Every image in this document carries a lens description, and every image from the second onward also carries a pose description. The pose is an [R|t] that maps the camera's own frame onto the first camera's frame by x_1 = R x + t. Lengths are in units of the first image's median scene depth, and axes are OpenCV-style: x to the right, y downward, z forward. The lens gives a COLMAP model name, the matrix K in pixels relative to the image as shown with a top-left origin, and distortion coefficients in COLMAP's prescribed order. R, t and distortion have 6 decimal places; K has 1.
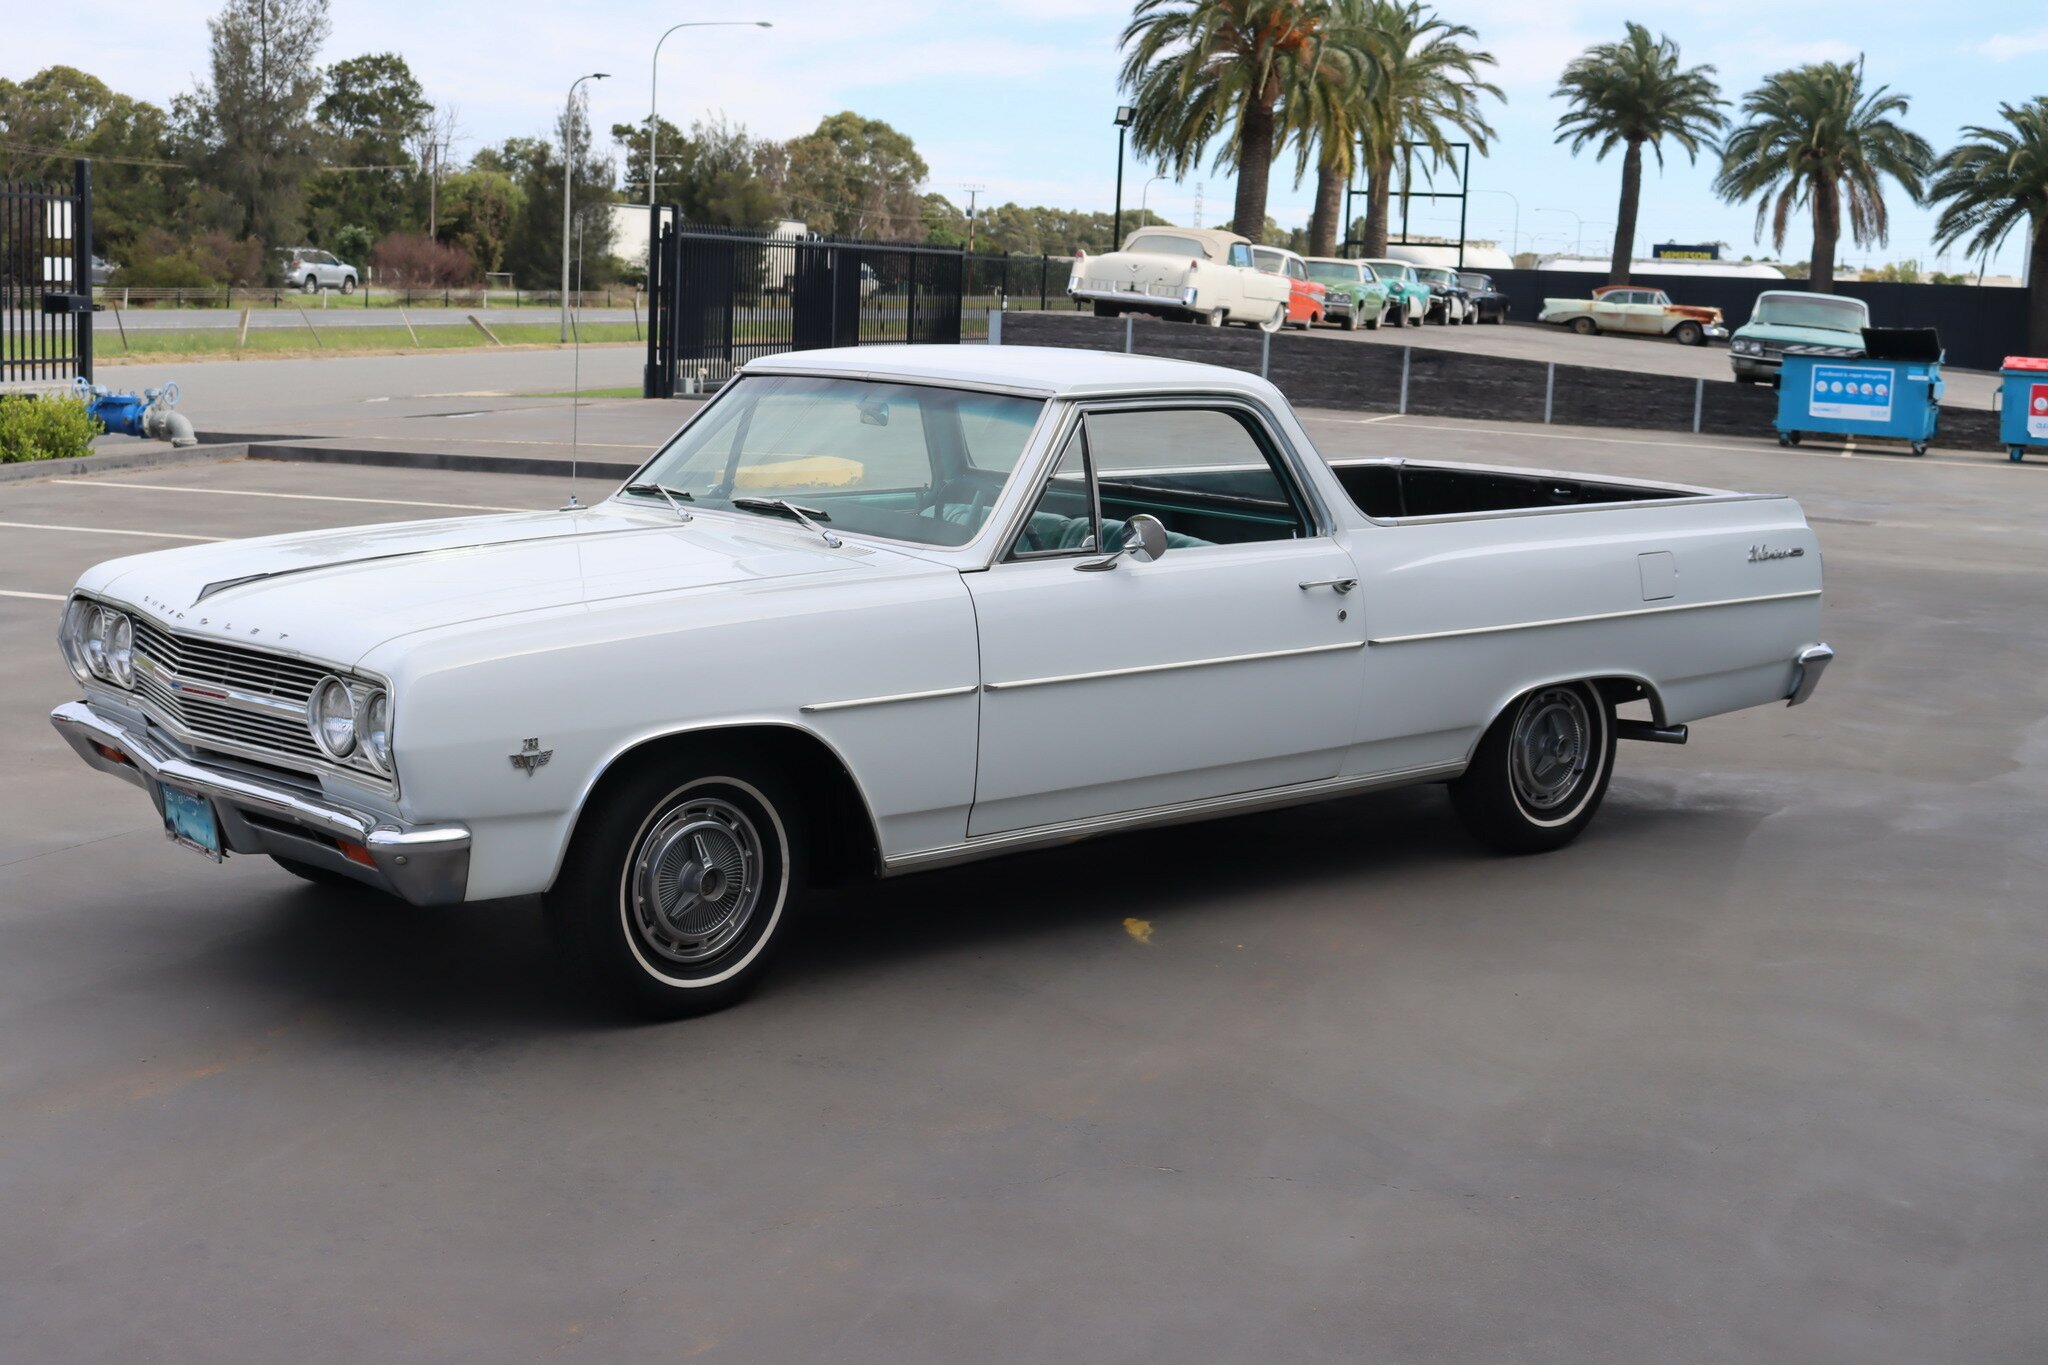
lens RADIAL K [[2571.9, 0, 1026.8], [0, 2571.9, 681.0], [0, 0, 1]] dist [-0.111525, 0.195899]
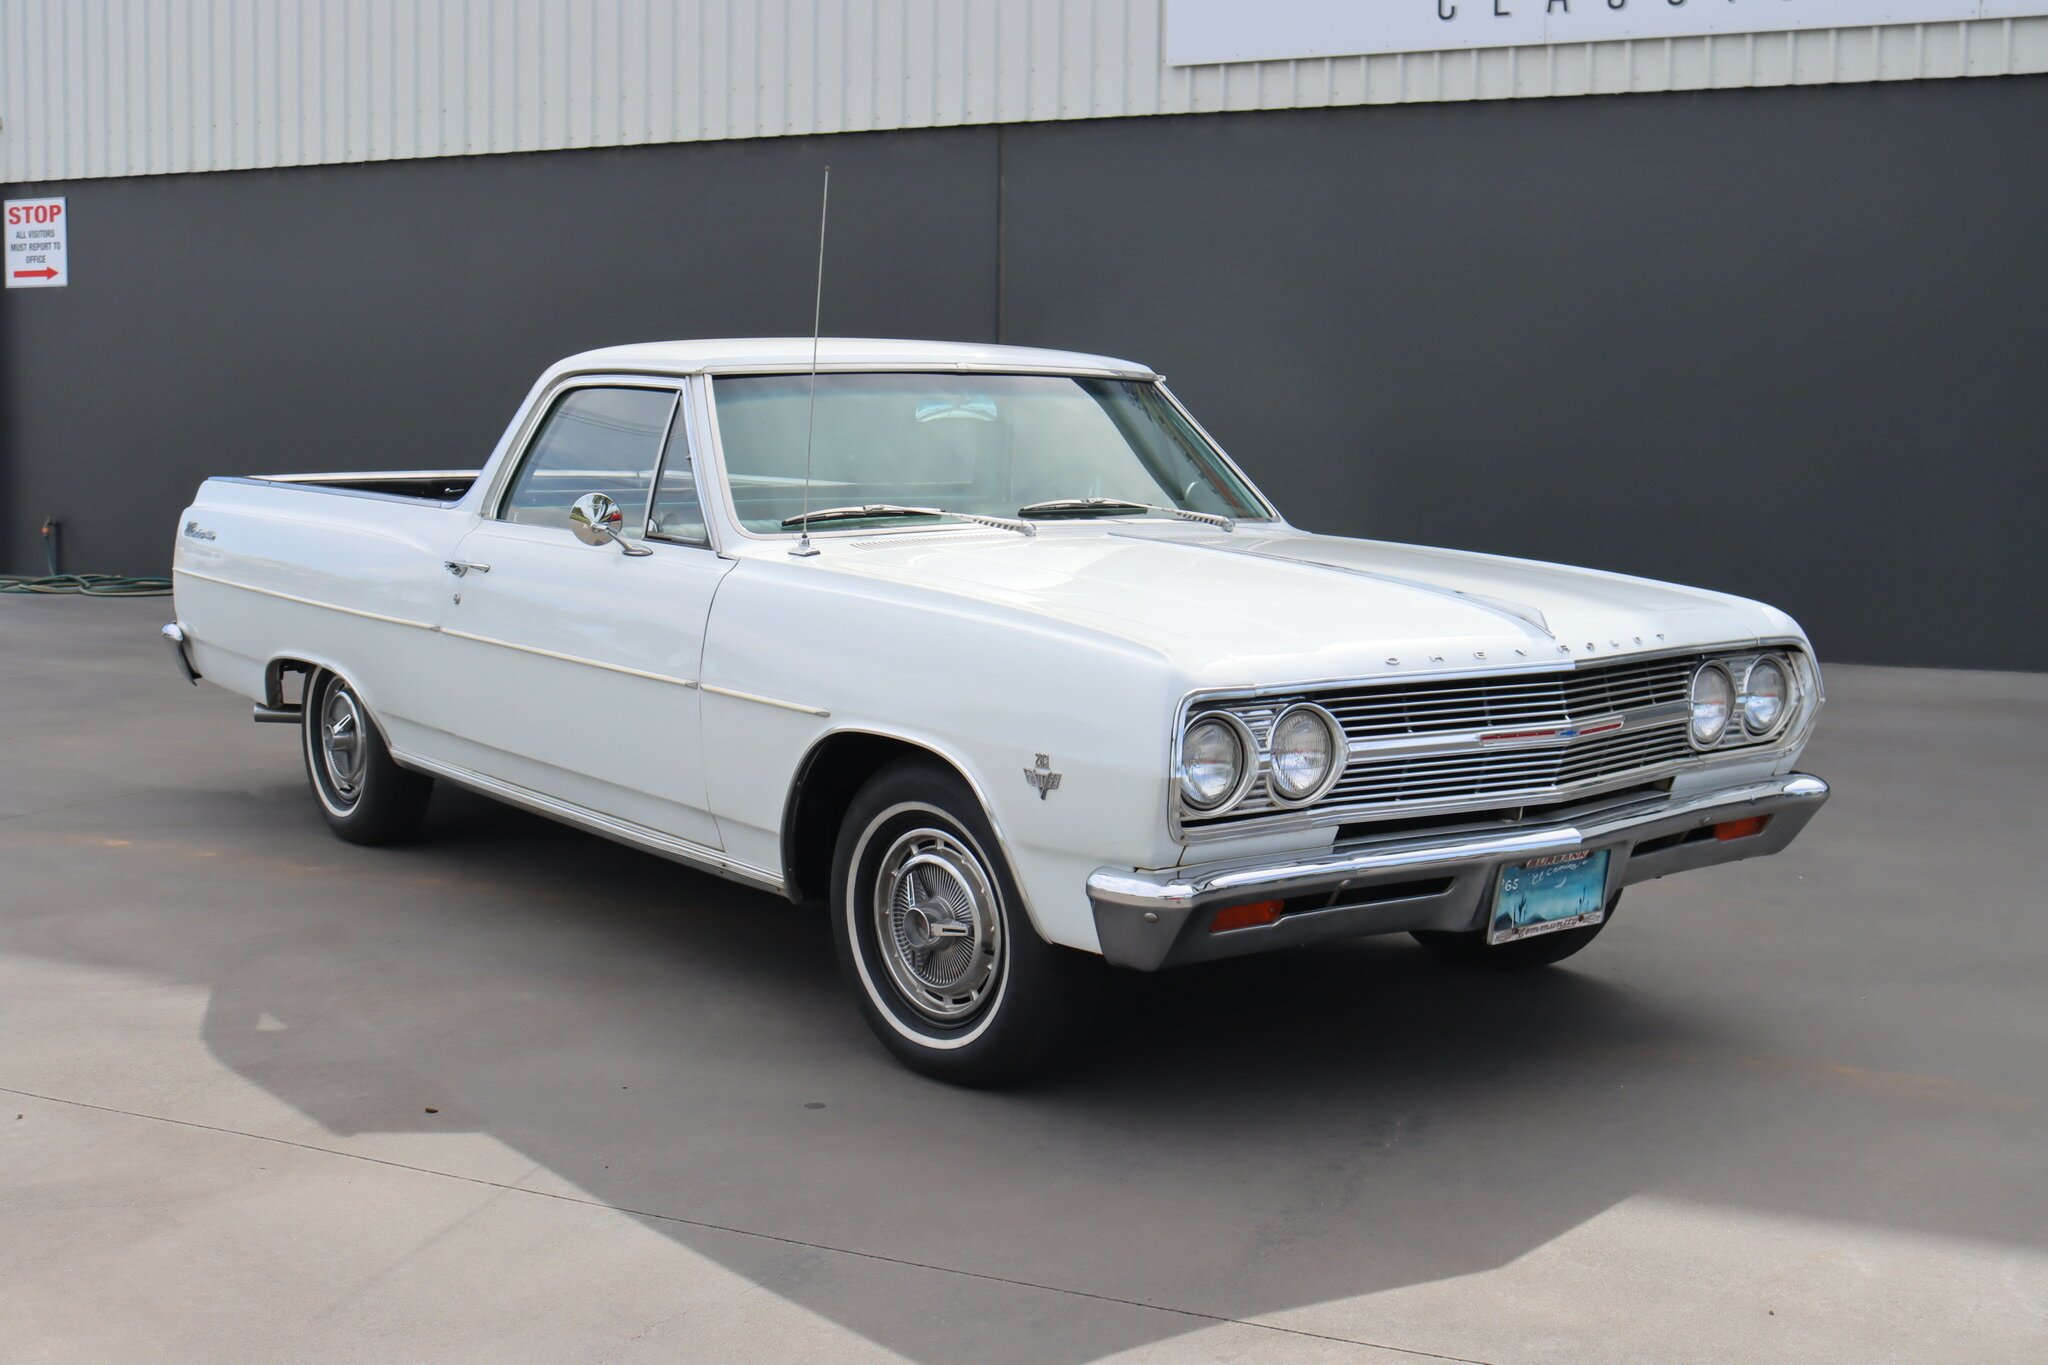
lens RADIAL K [[2376.6, 0, 1019.4], [0, 2376.6, 680.4], [0, 0, 1]] dist [-0.105009, 0.133786]
pose [[0.063376, -0.145429, 0.987337, -0.105672], [0.148365, 0.979705, 0.134781, -0.013915], [-0.986900, 0.137945, 0.083667, 0.106628]]
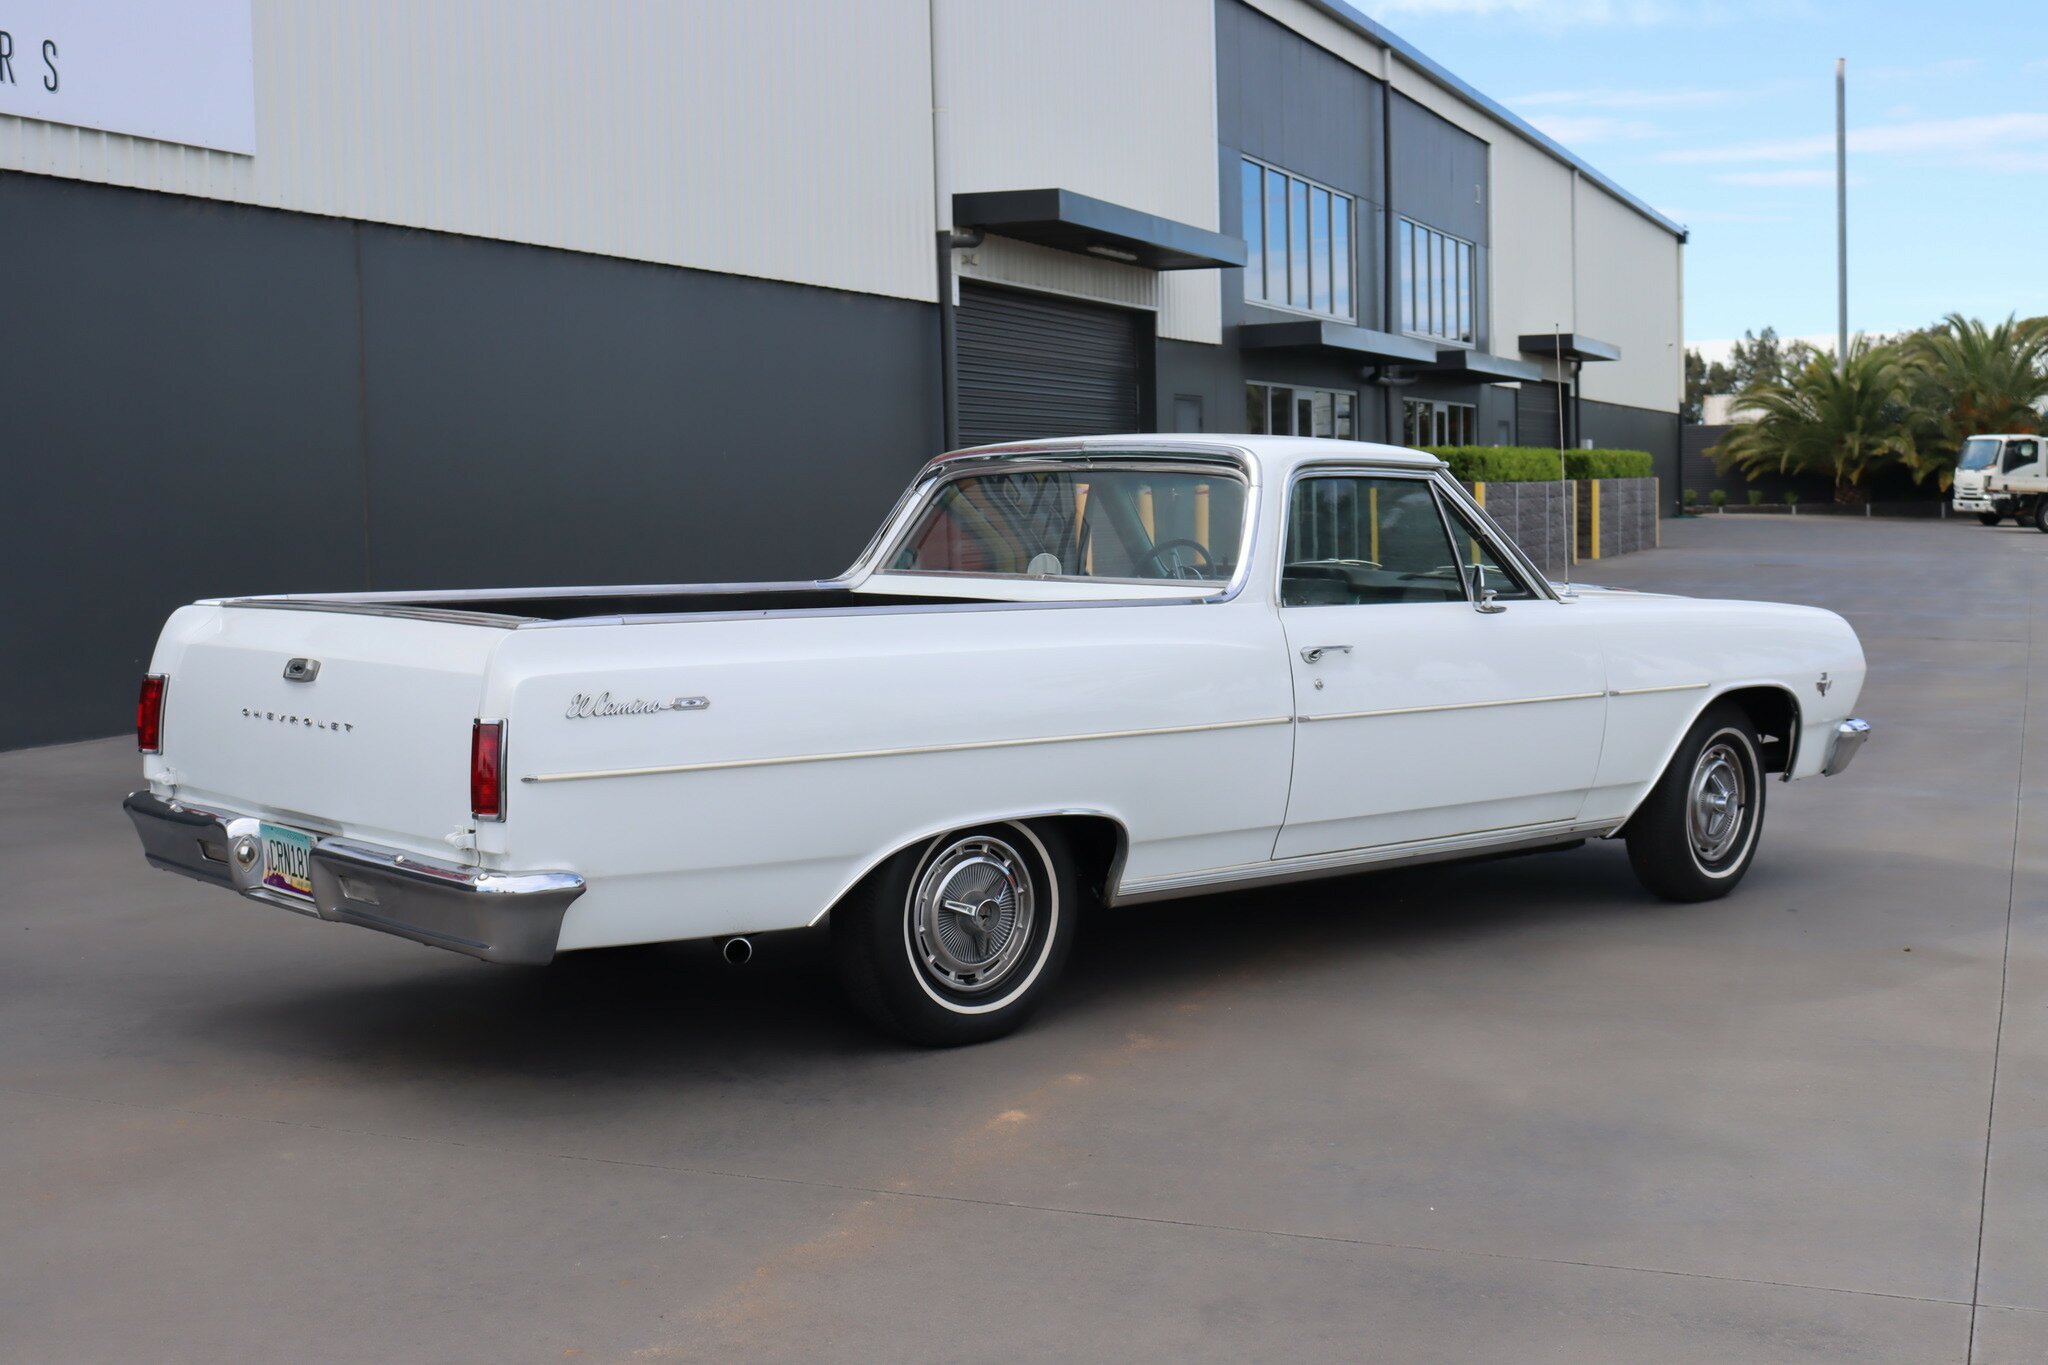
lens RADIAL K [[2533.8, 0, 1021.2], [0, 2533.8, 677.8], [0, 0, 1]] dist [-0.080964, 0.070445]
pose [[-0.999665, -0.024101, -0.009455, 0.007465], [-0.025619, 0.973516, 0.227179, -0.032388], [0.003730, 0.227345, -0.973807, 0.246323]]
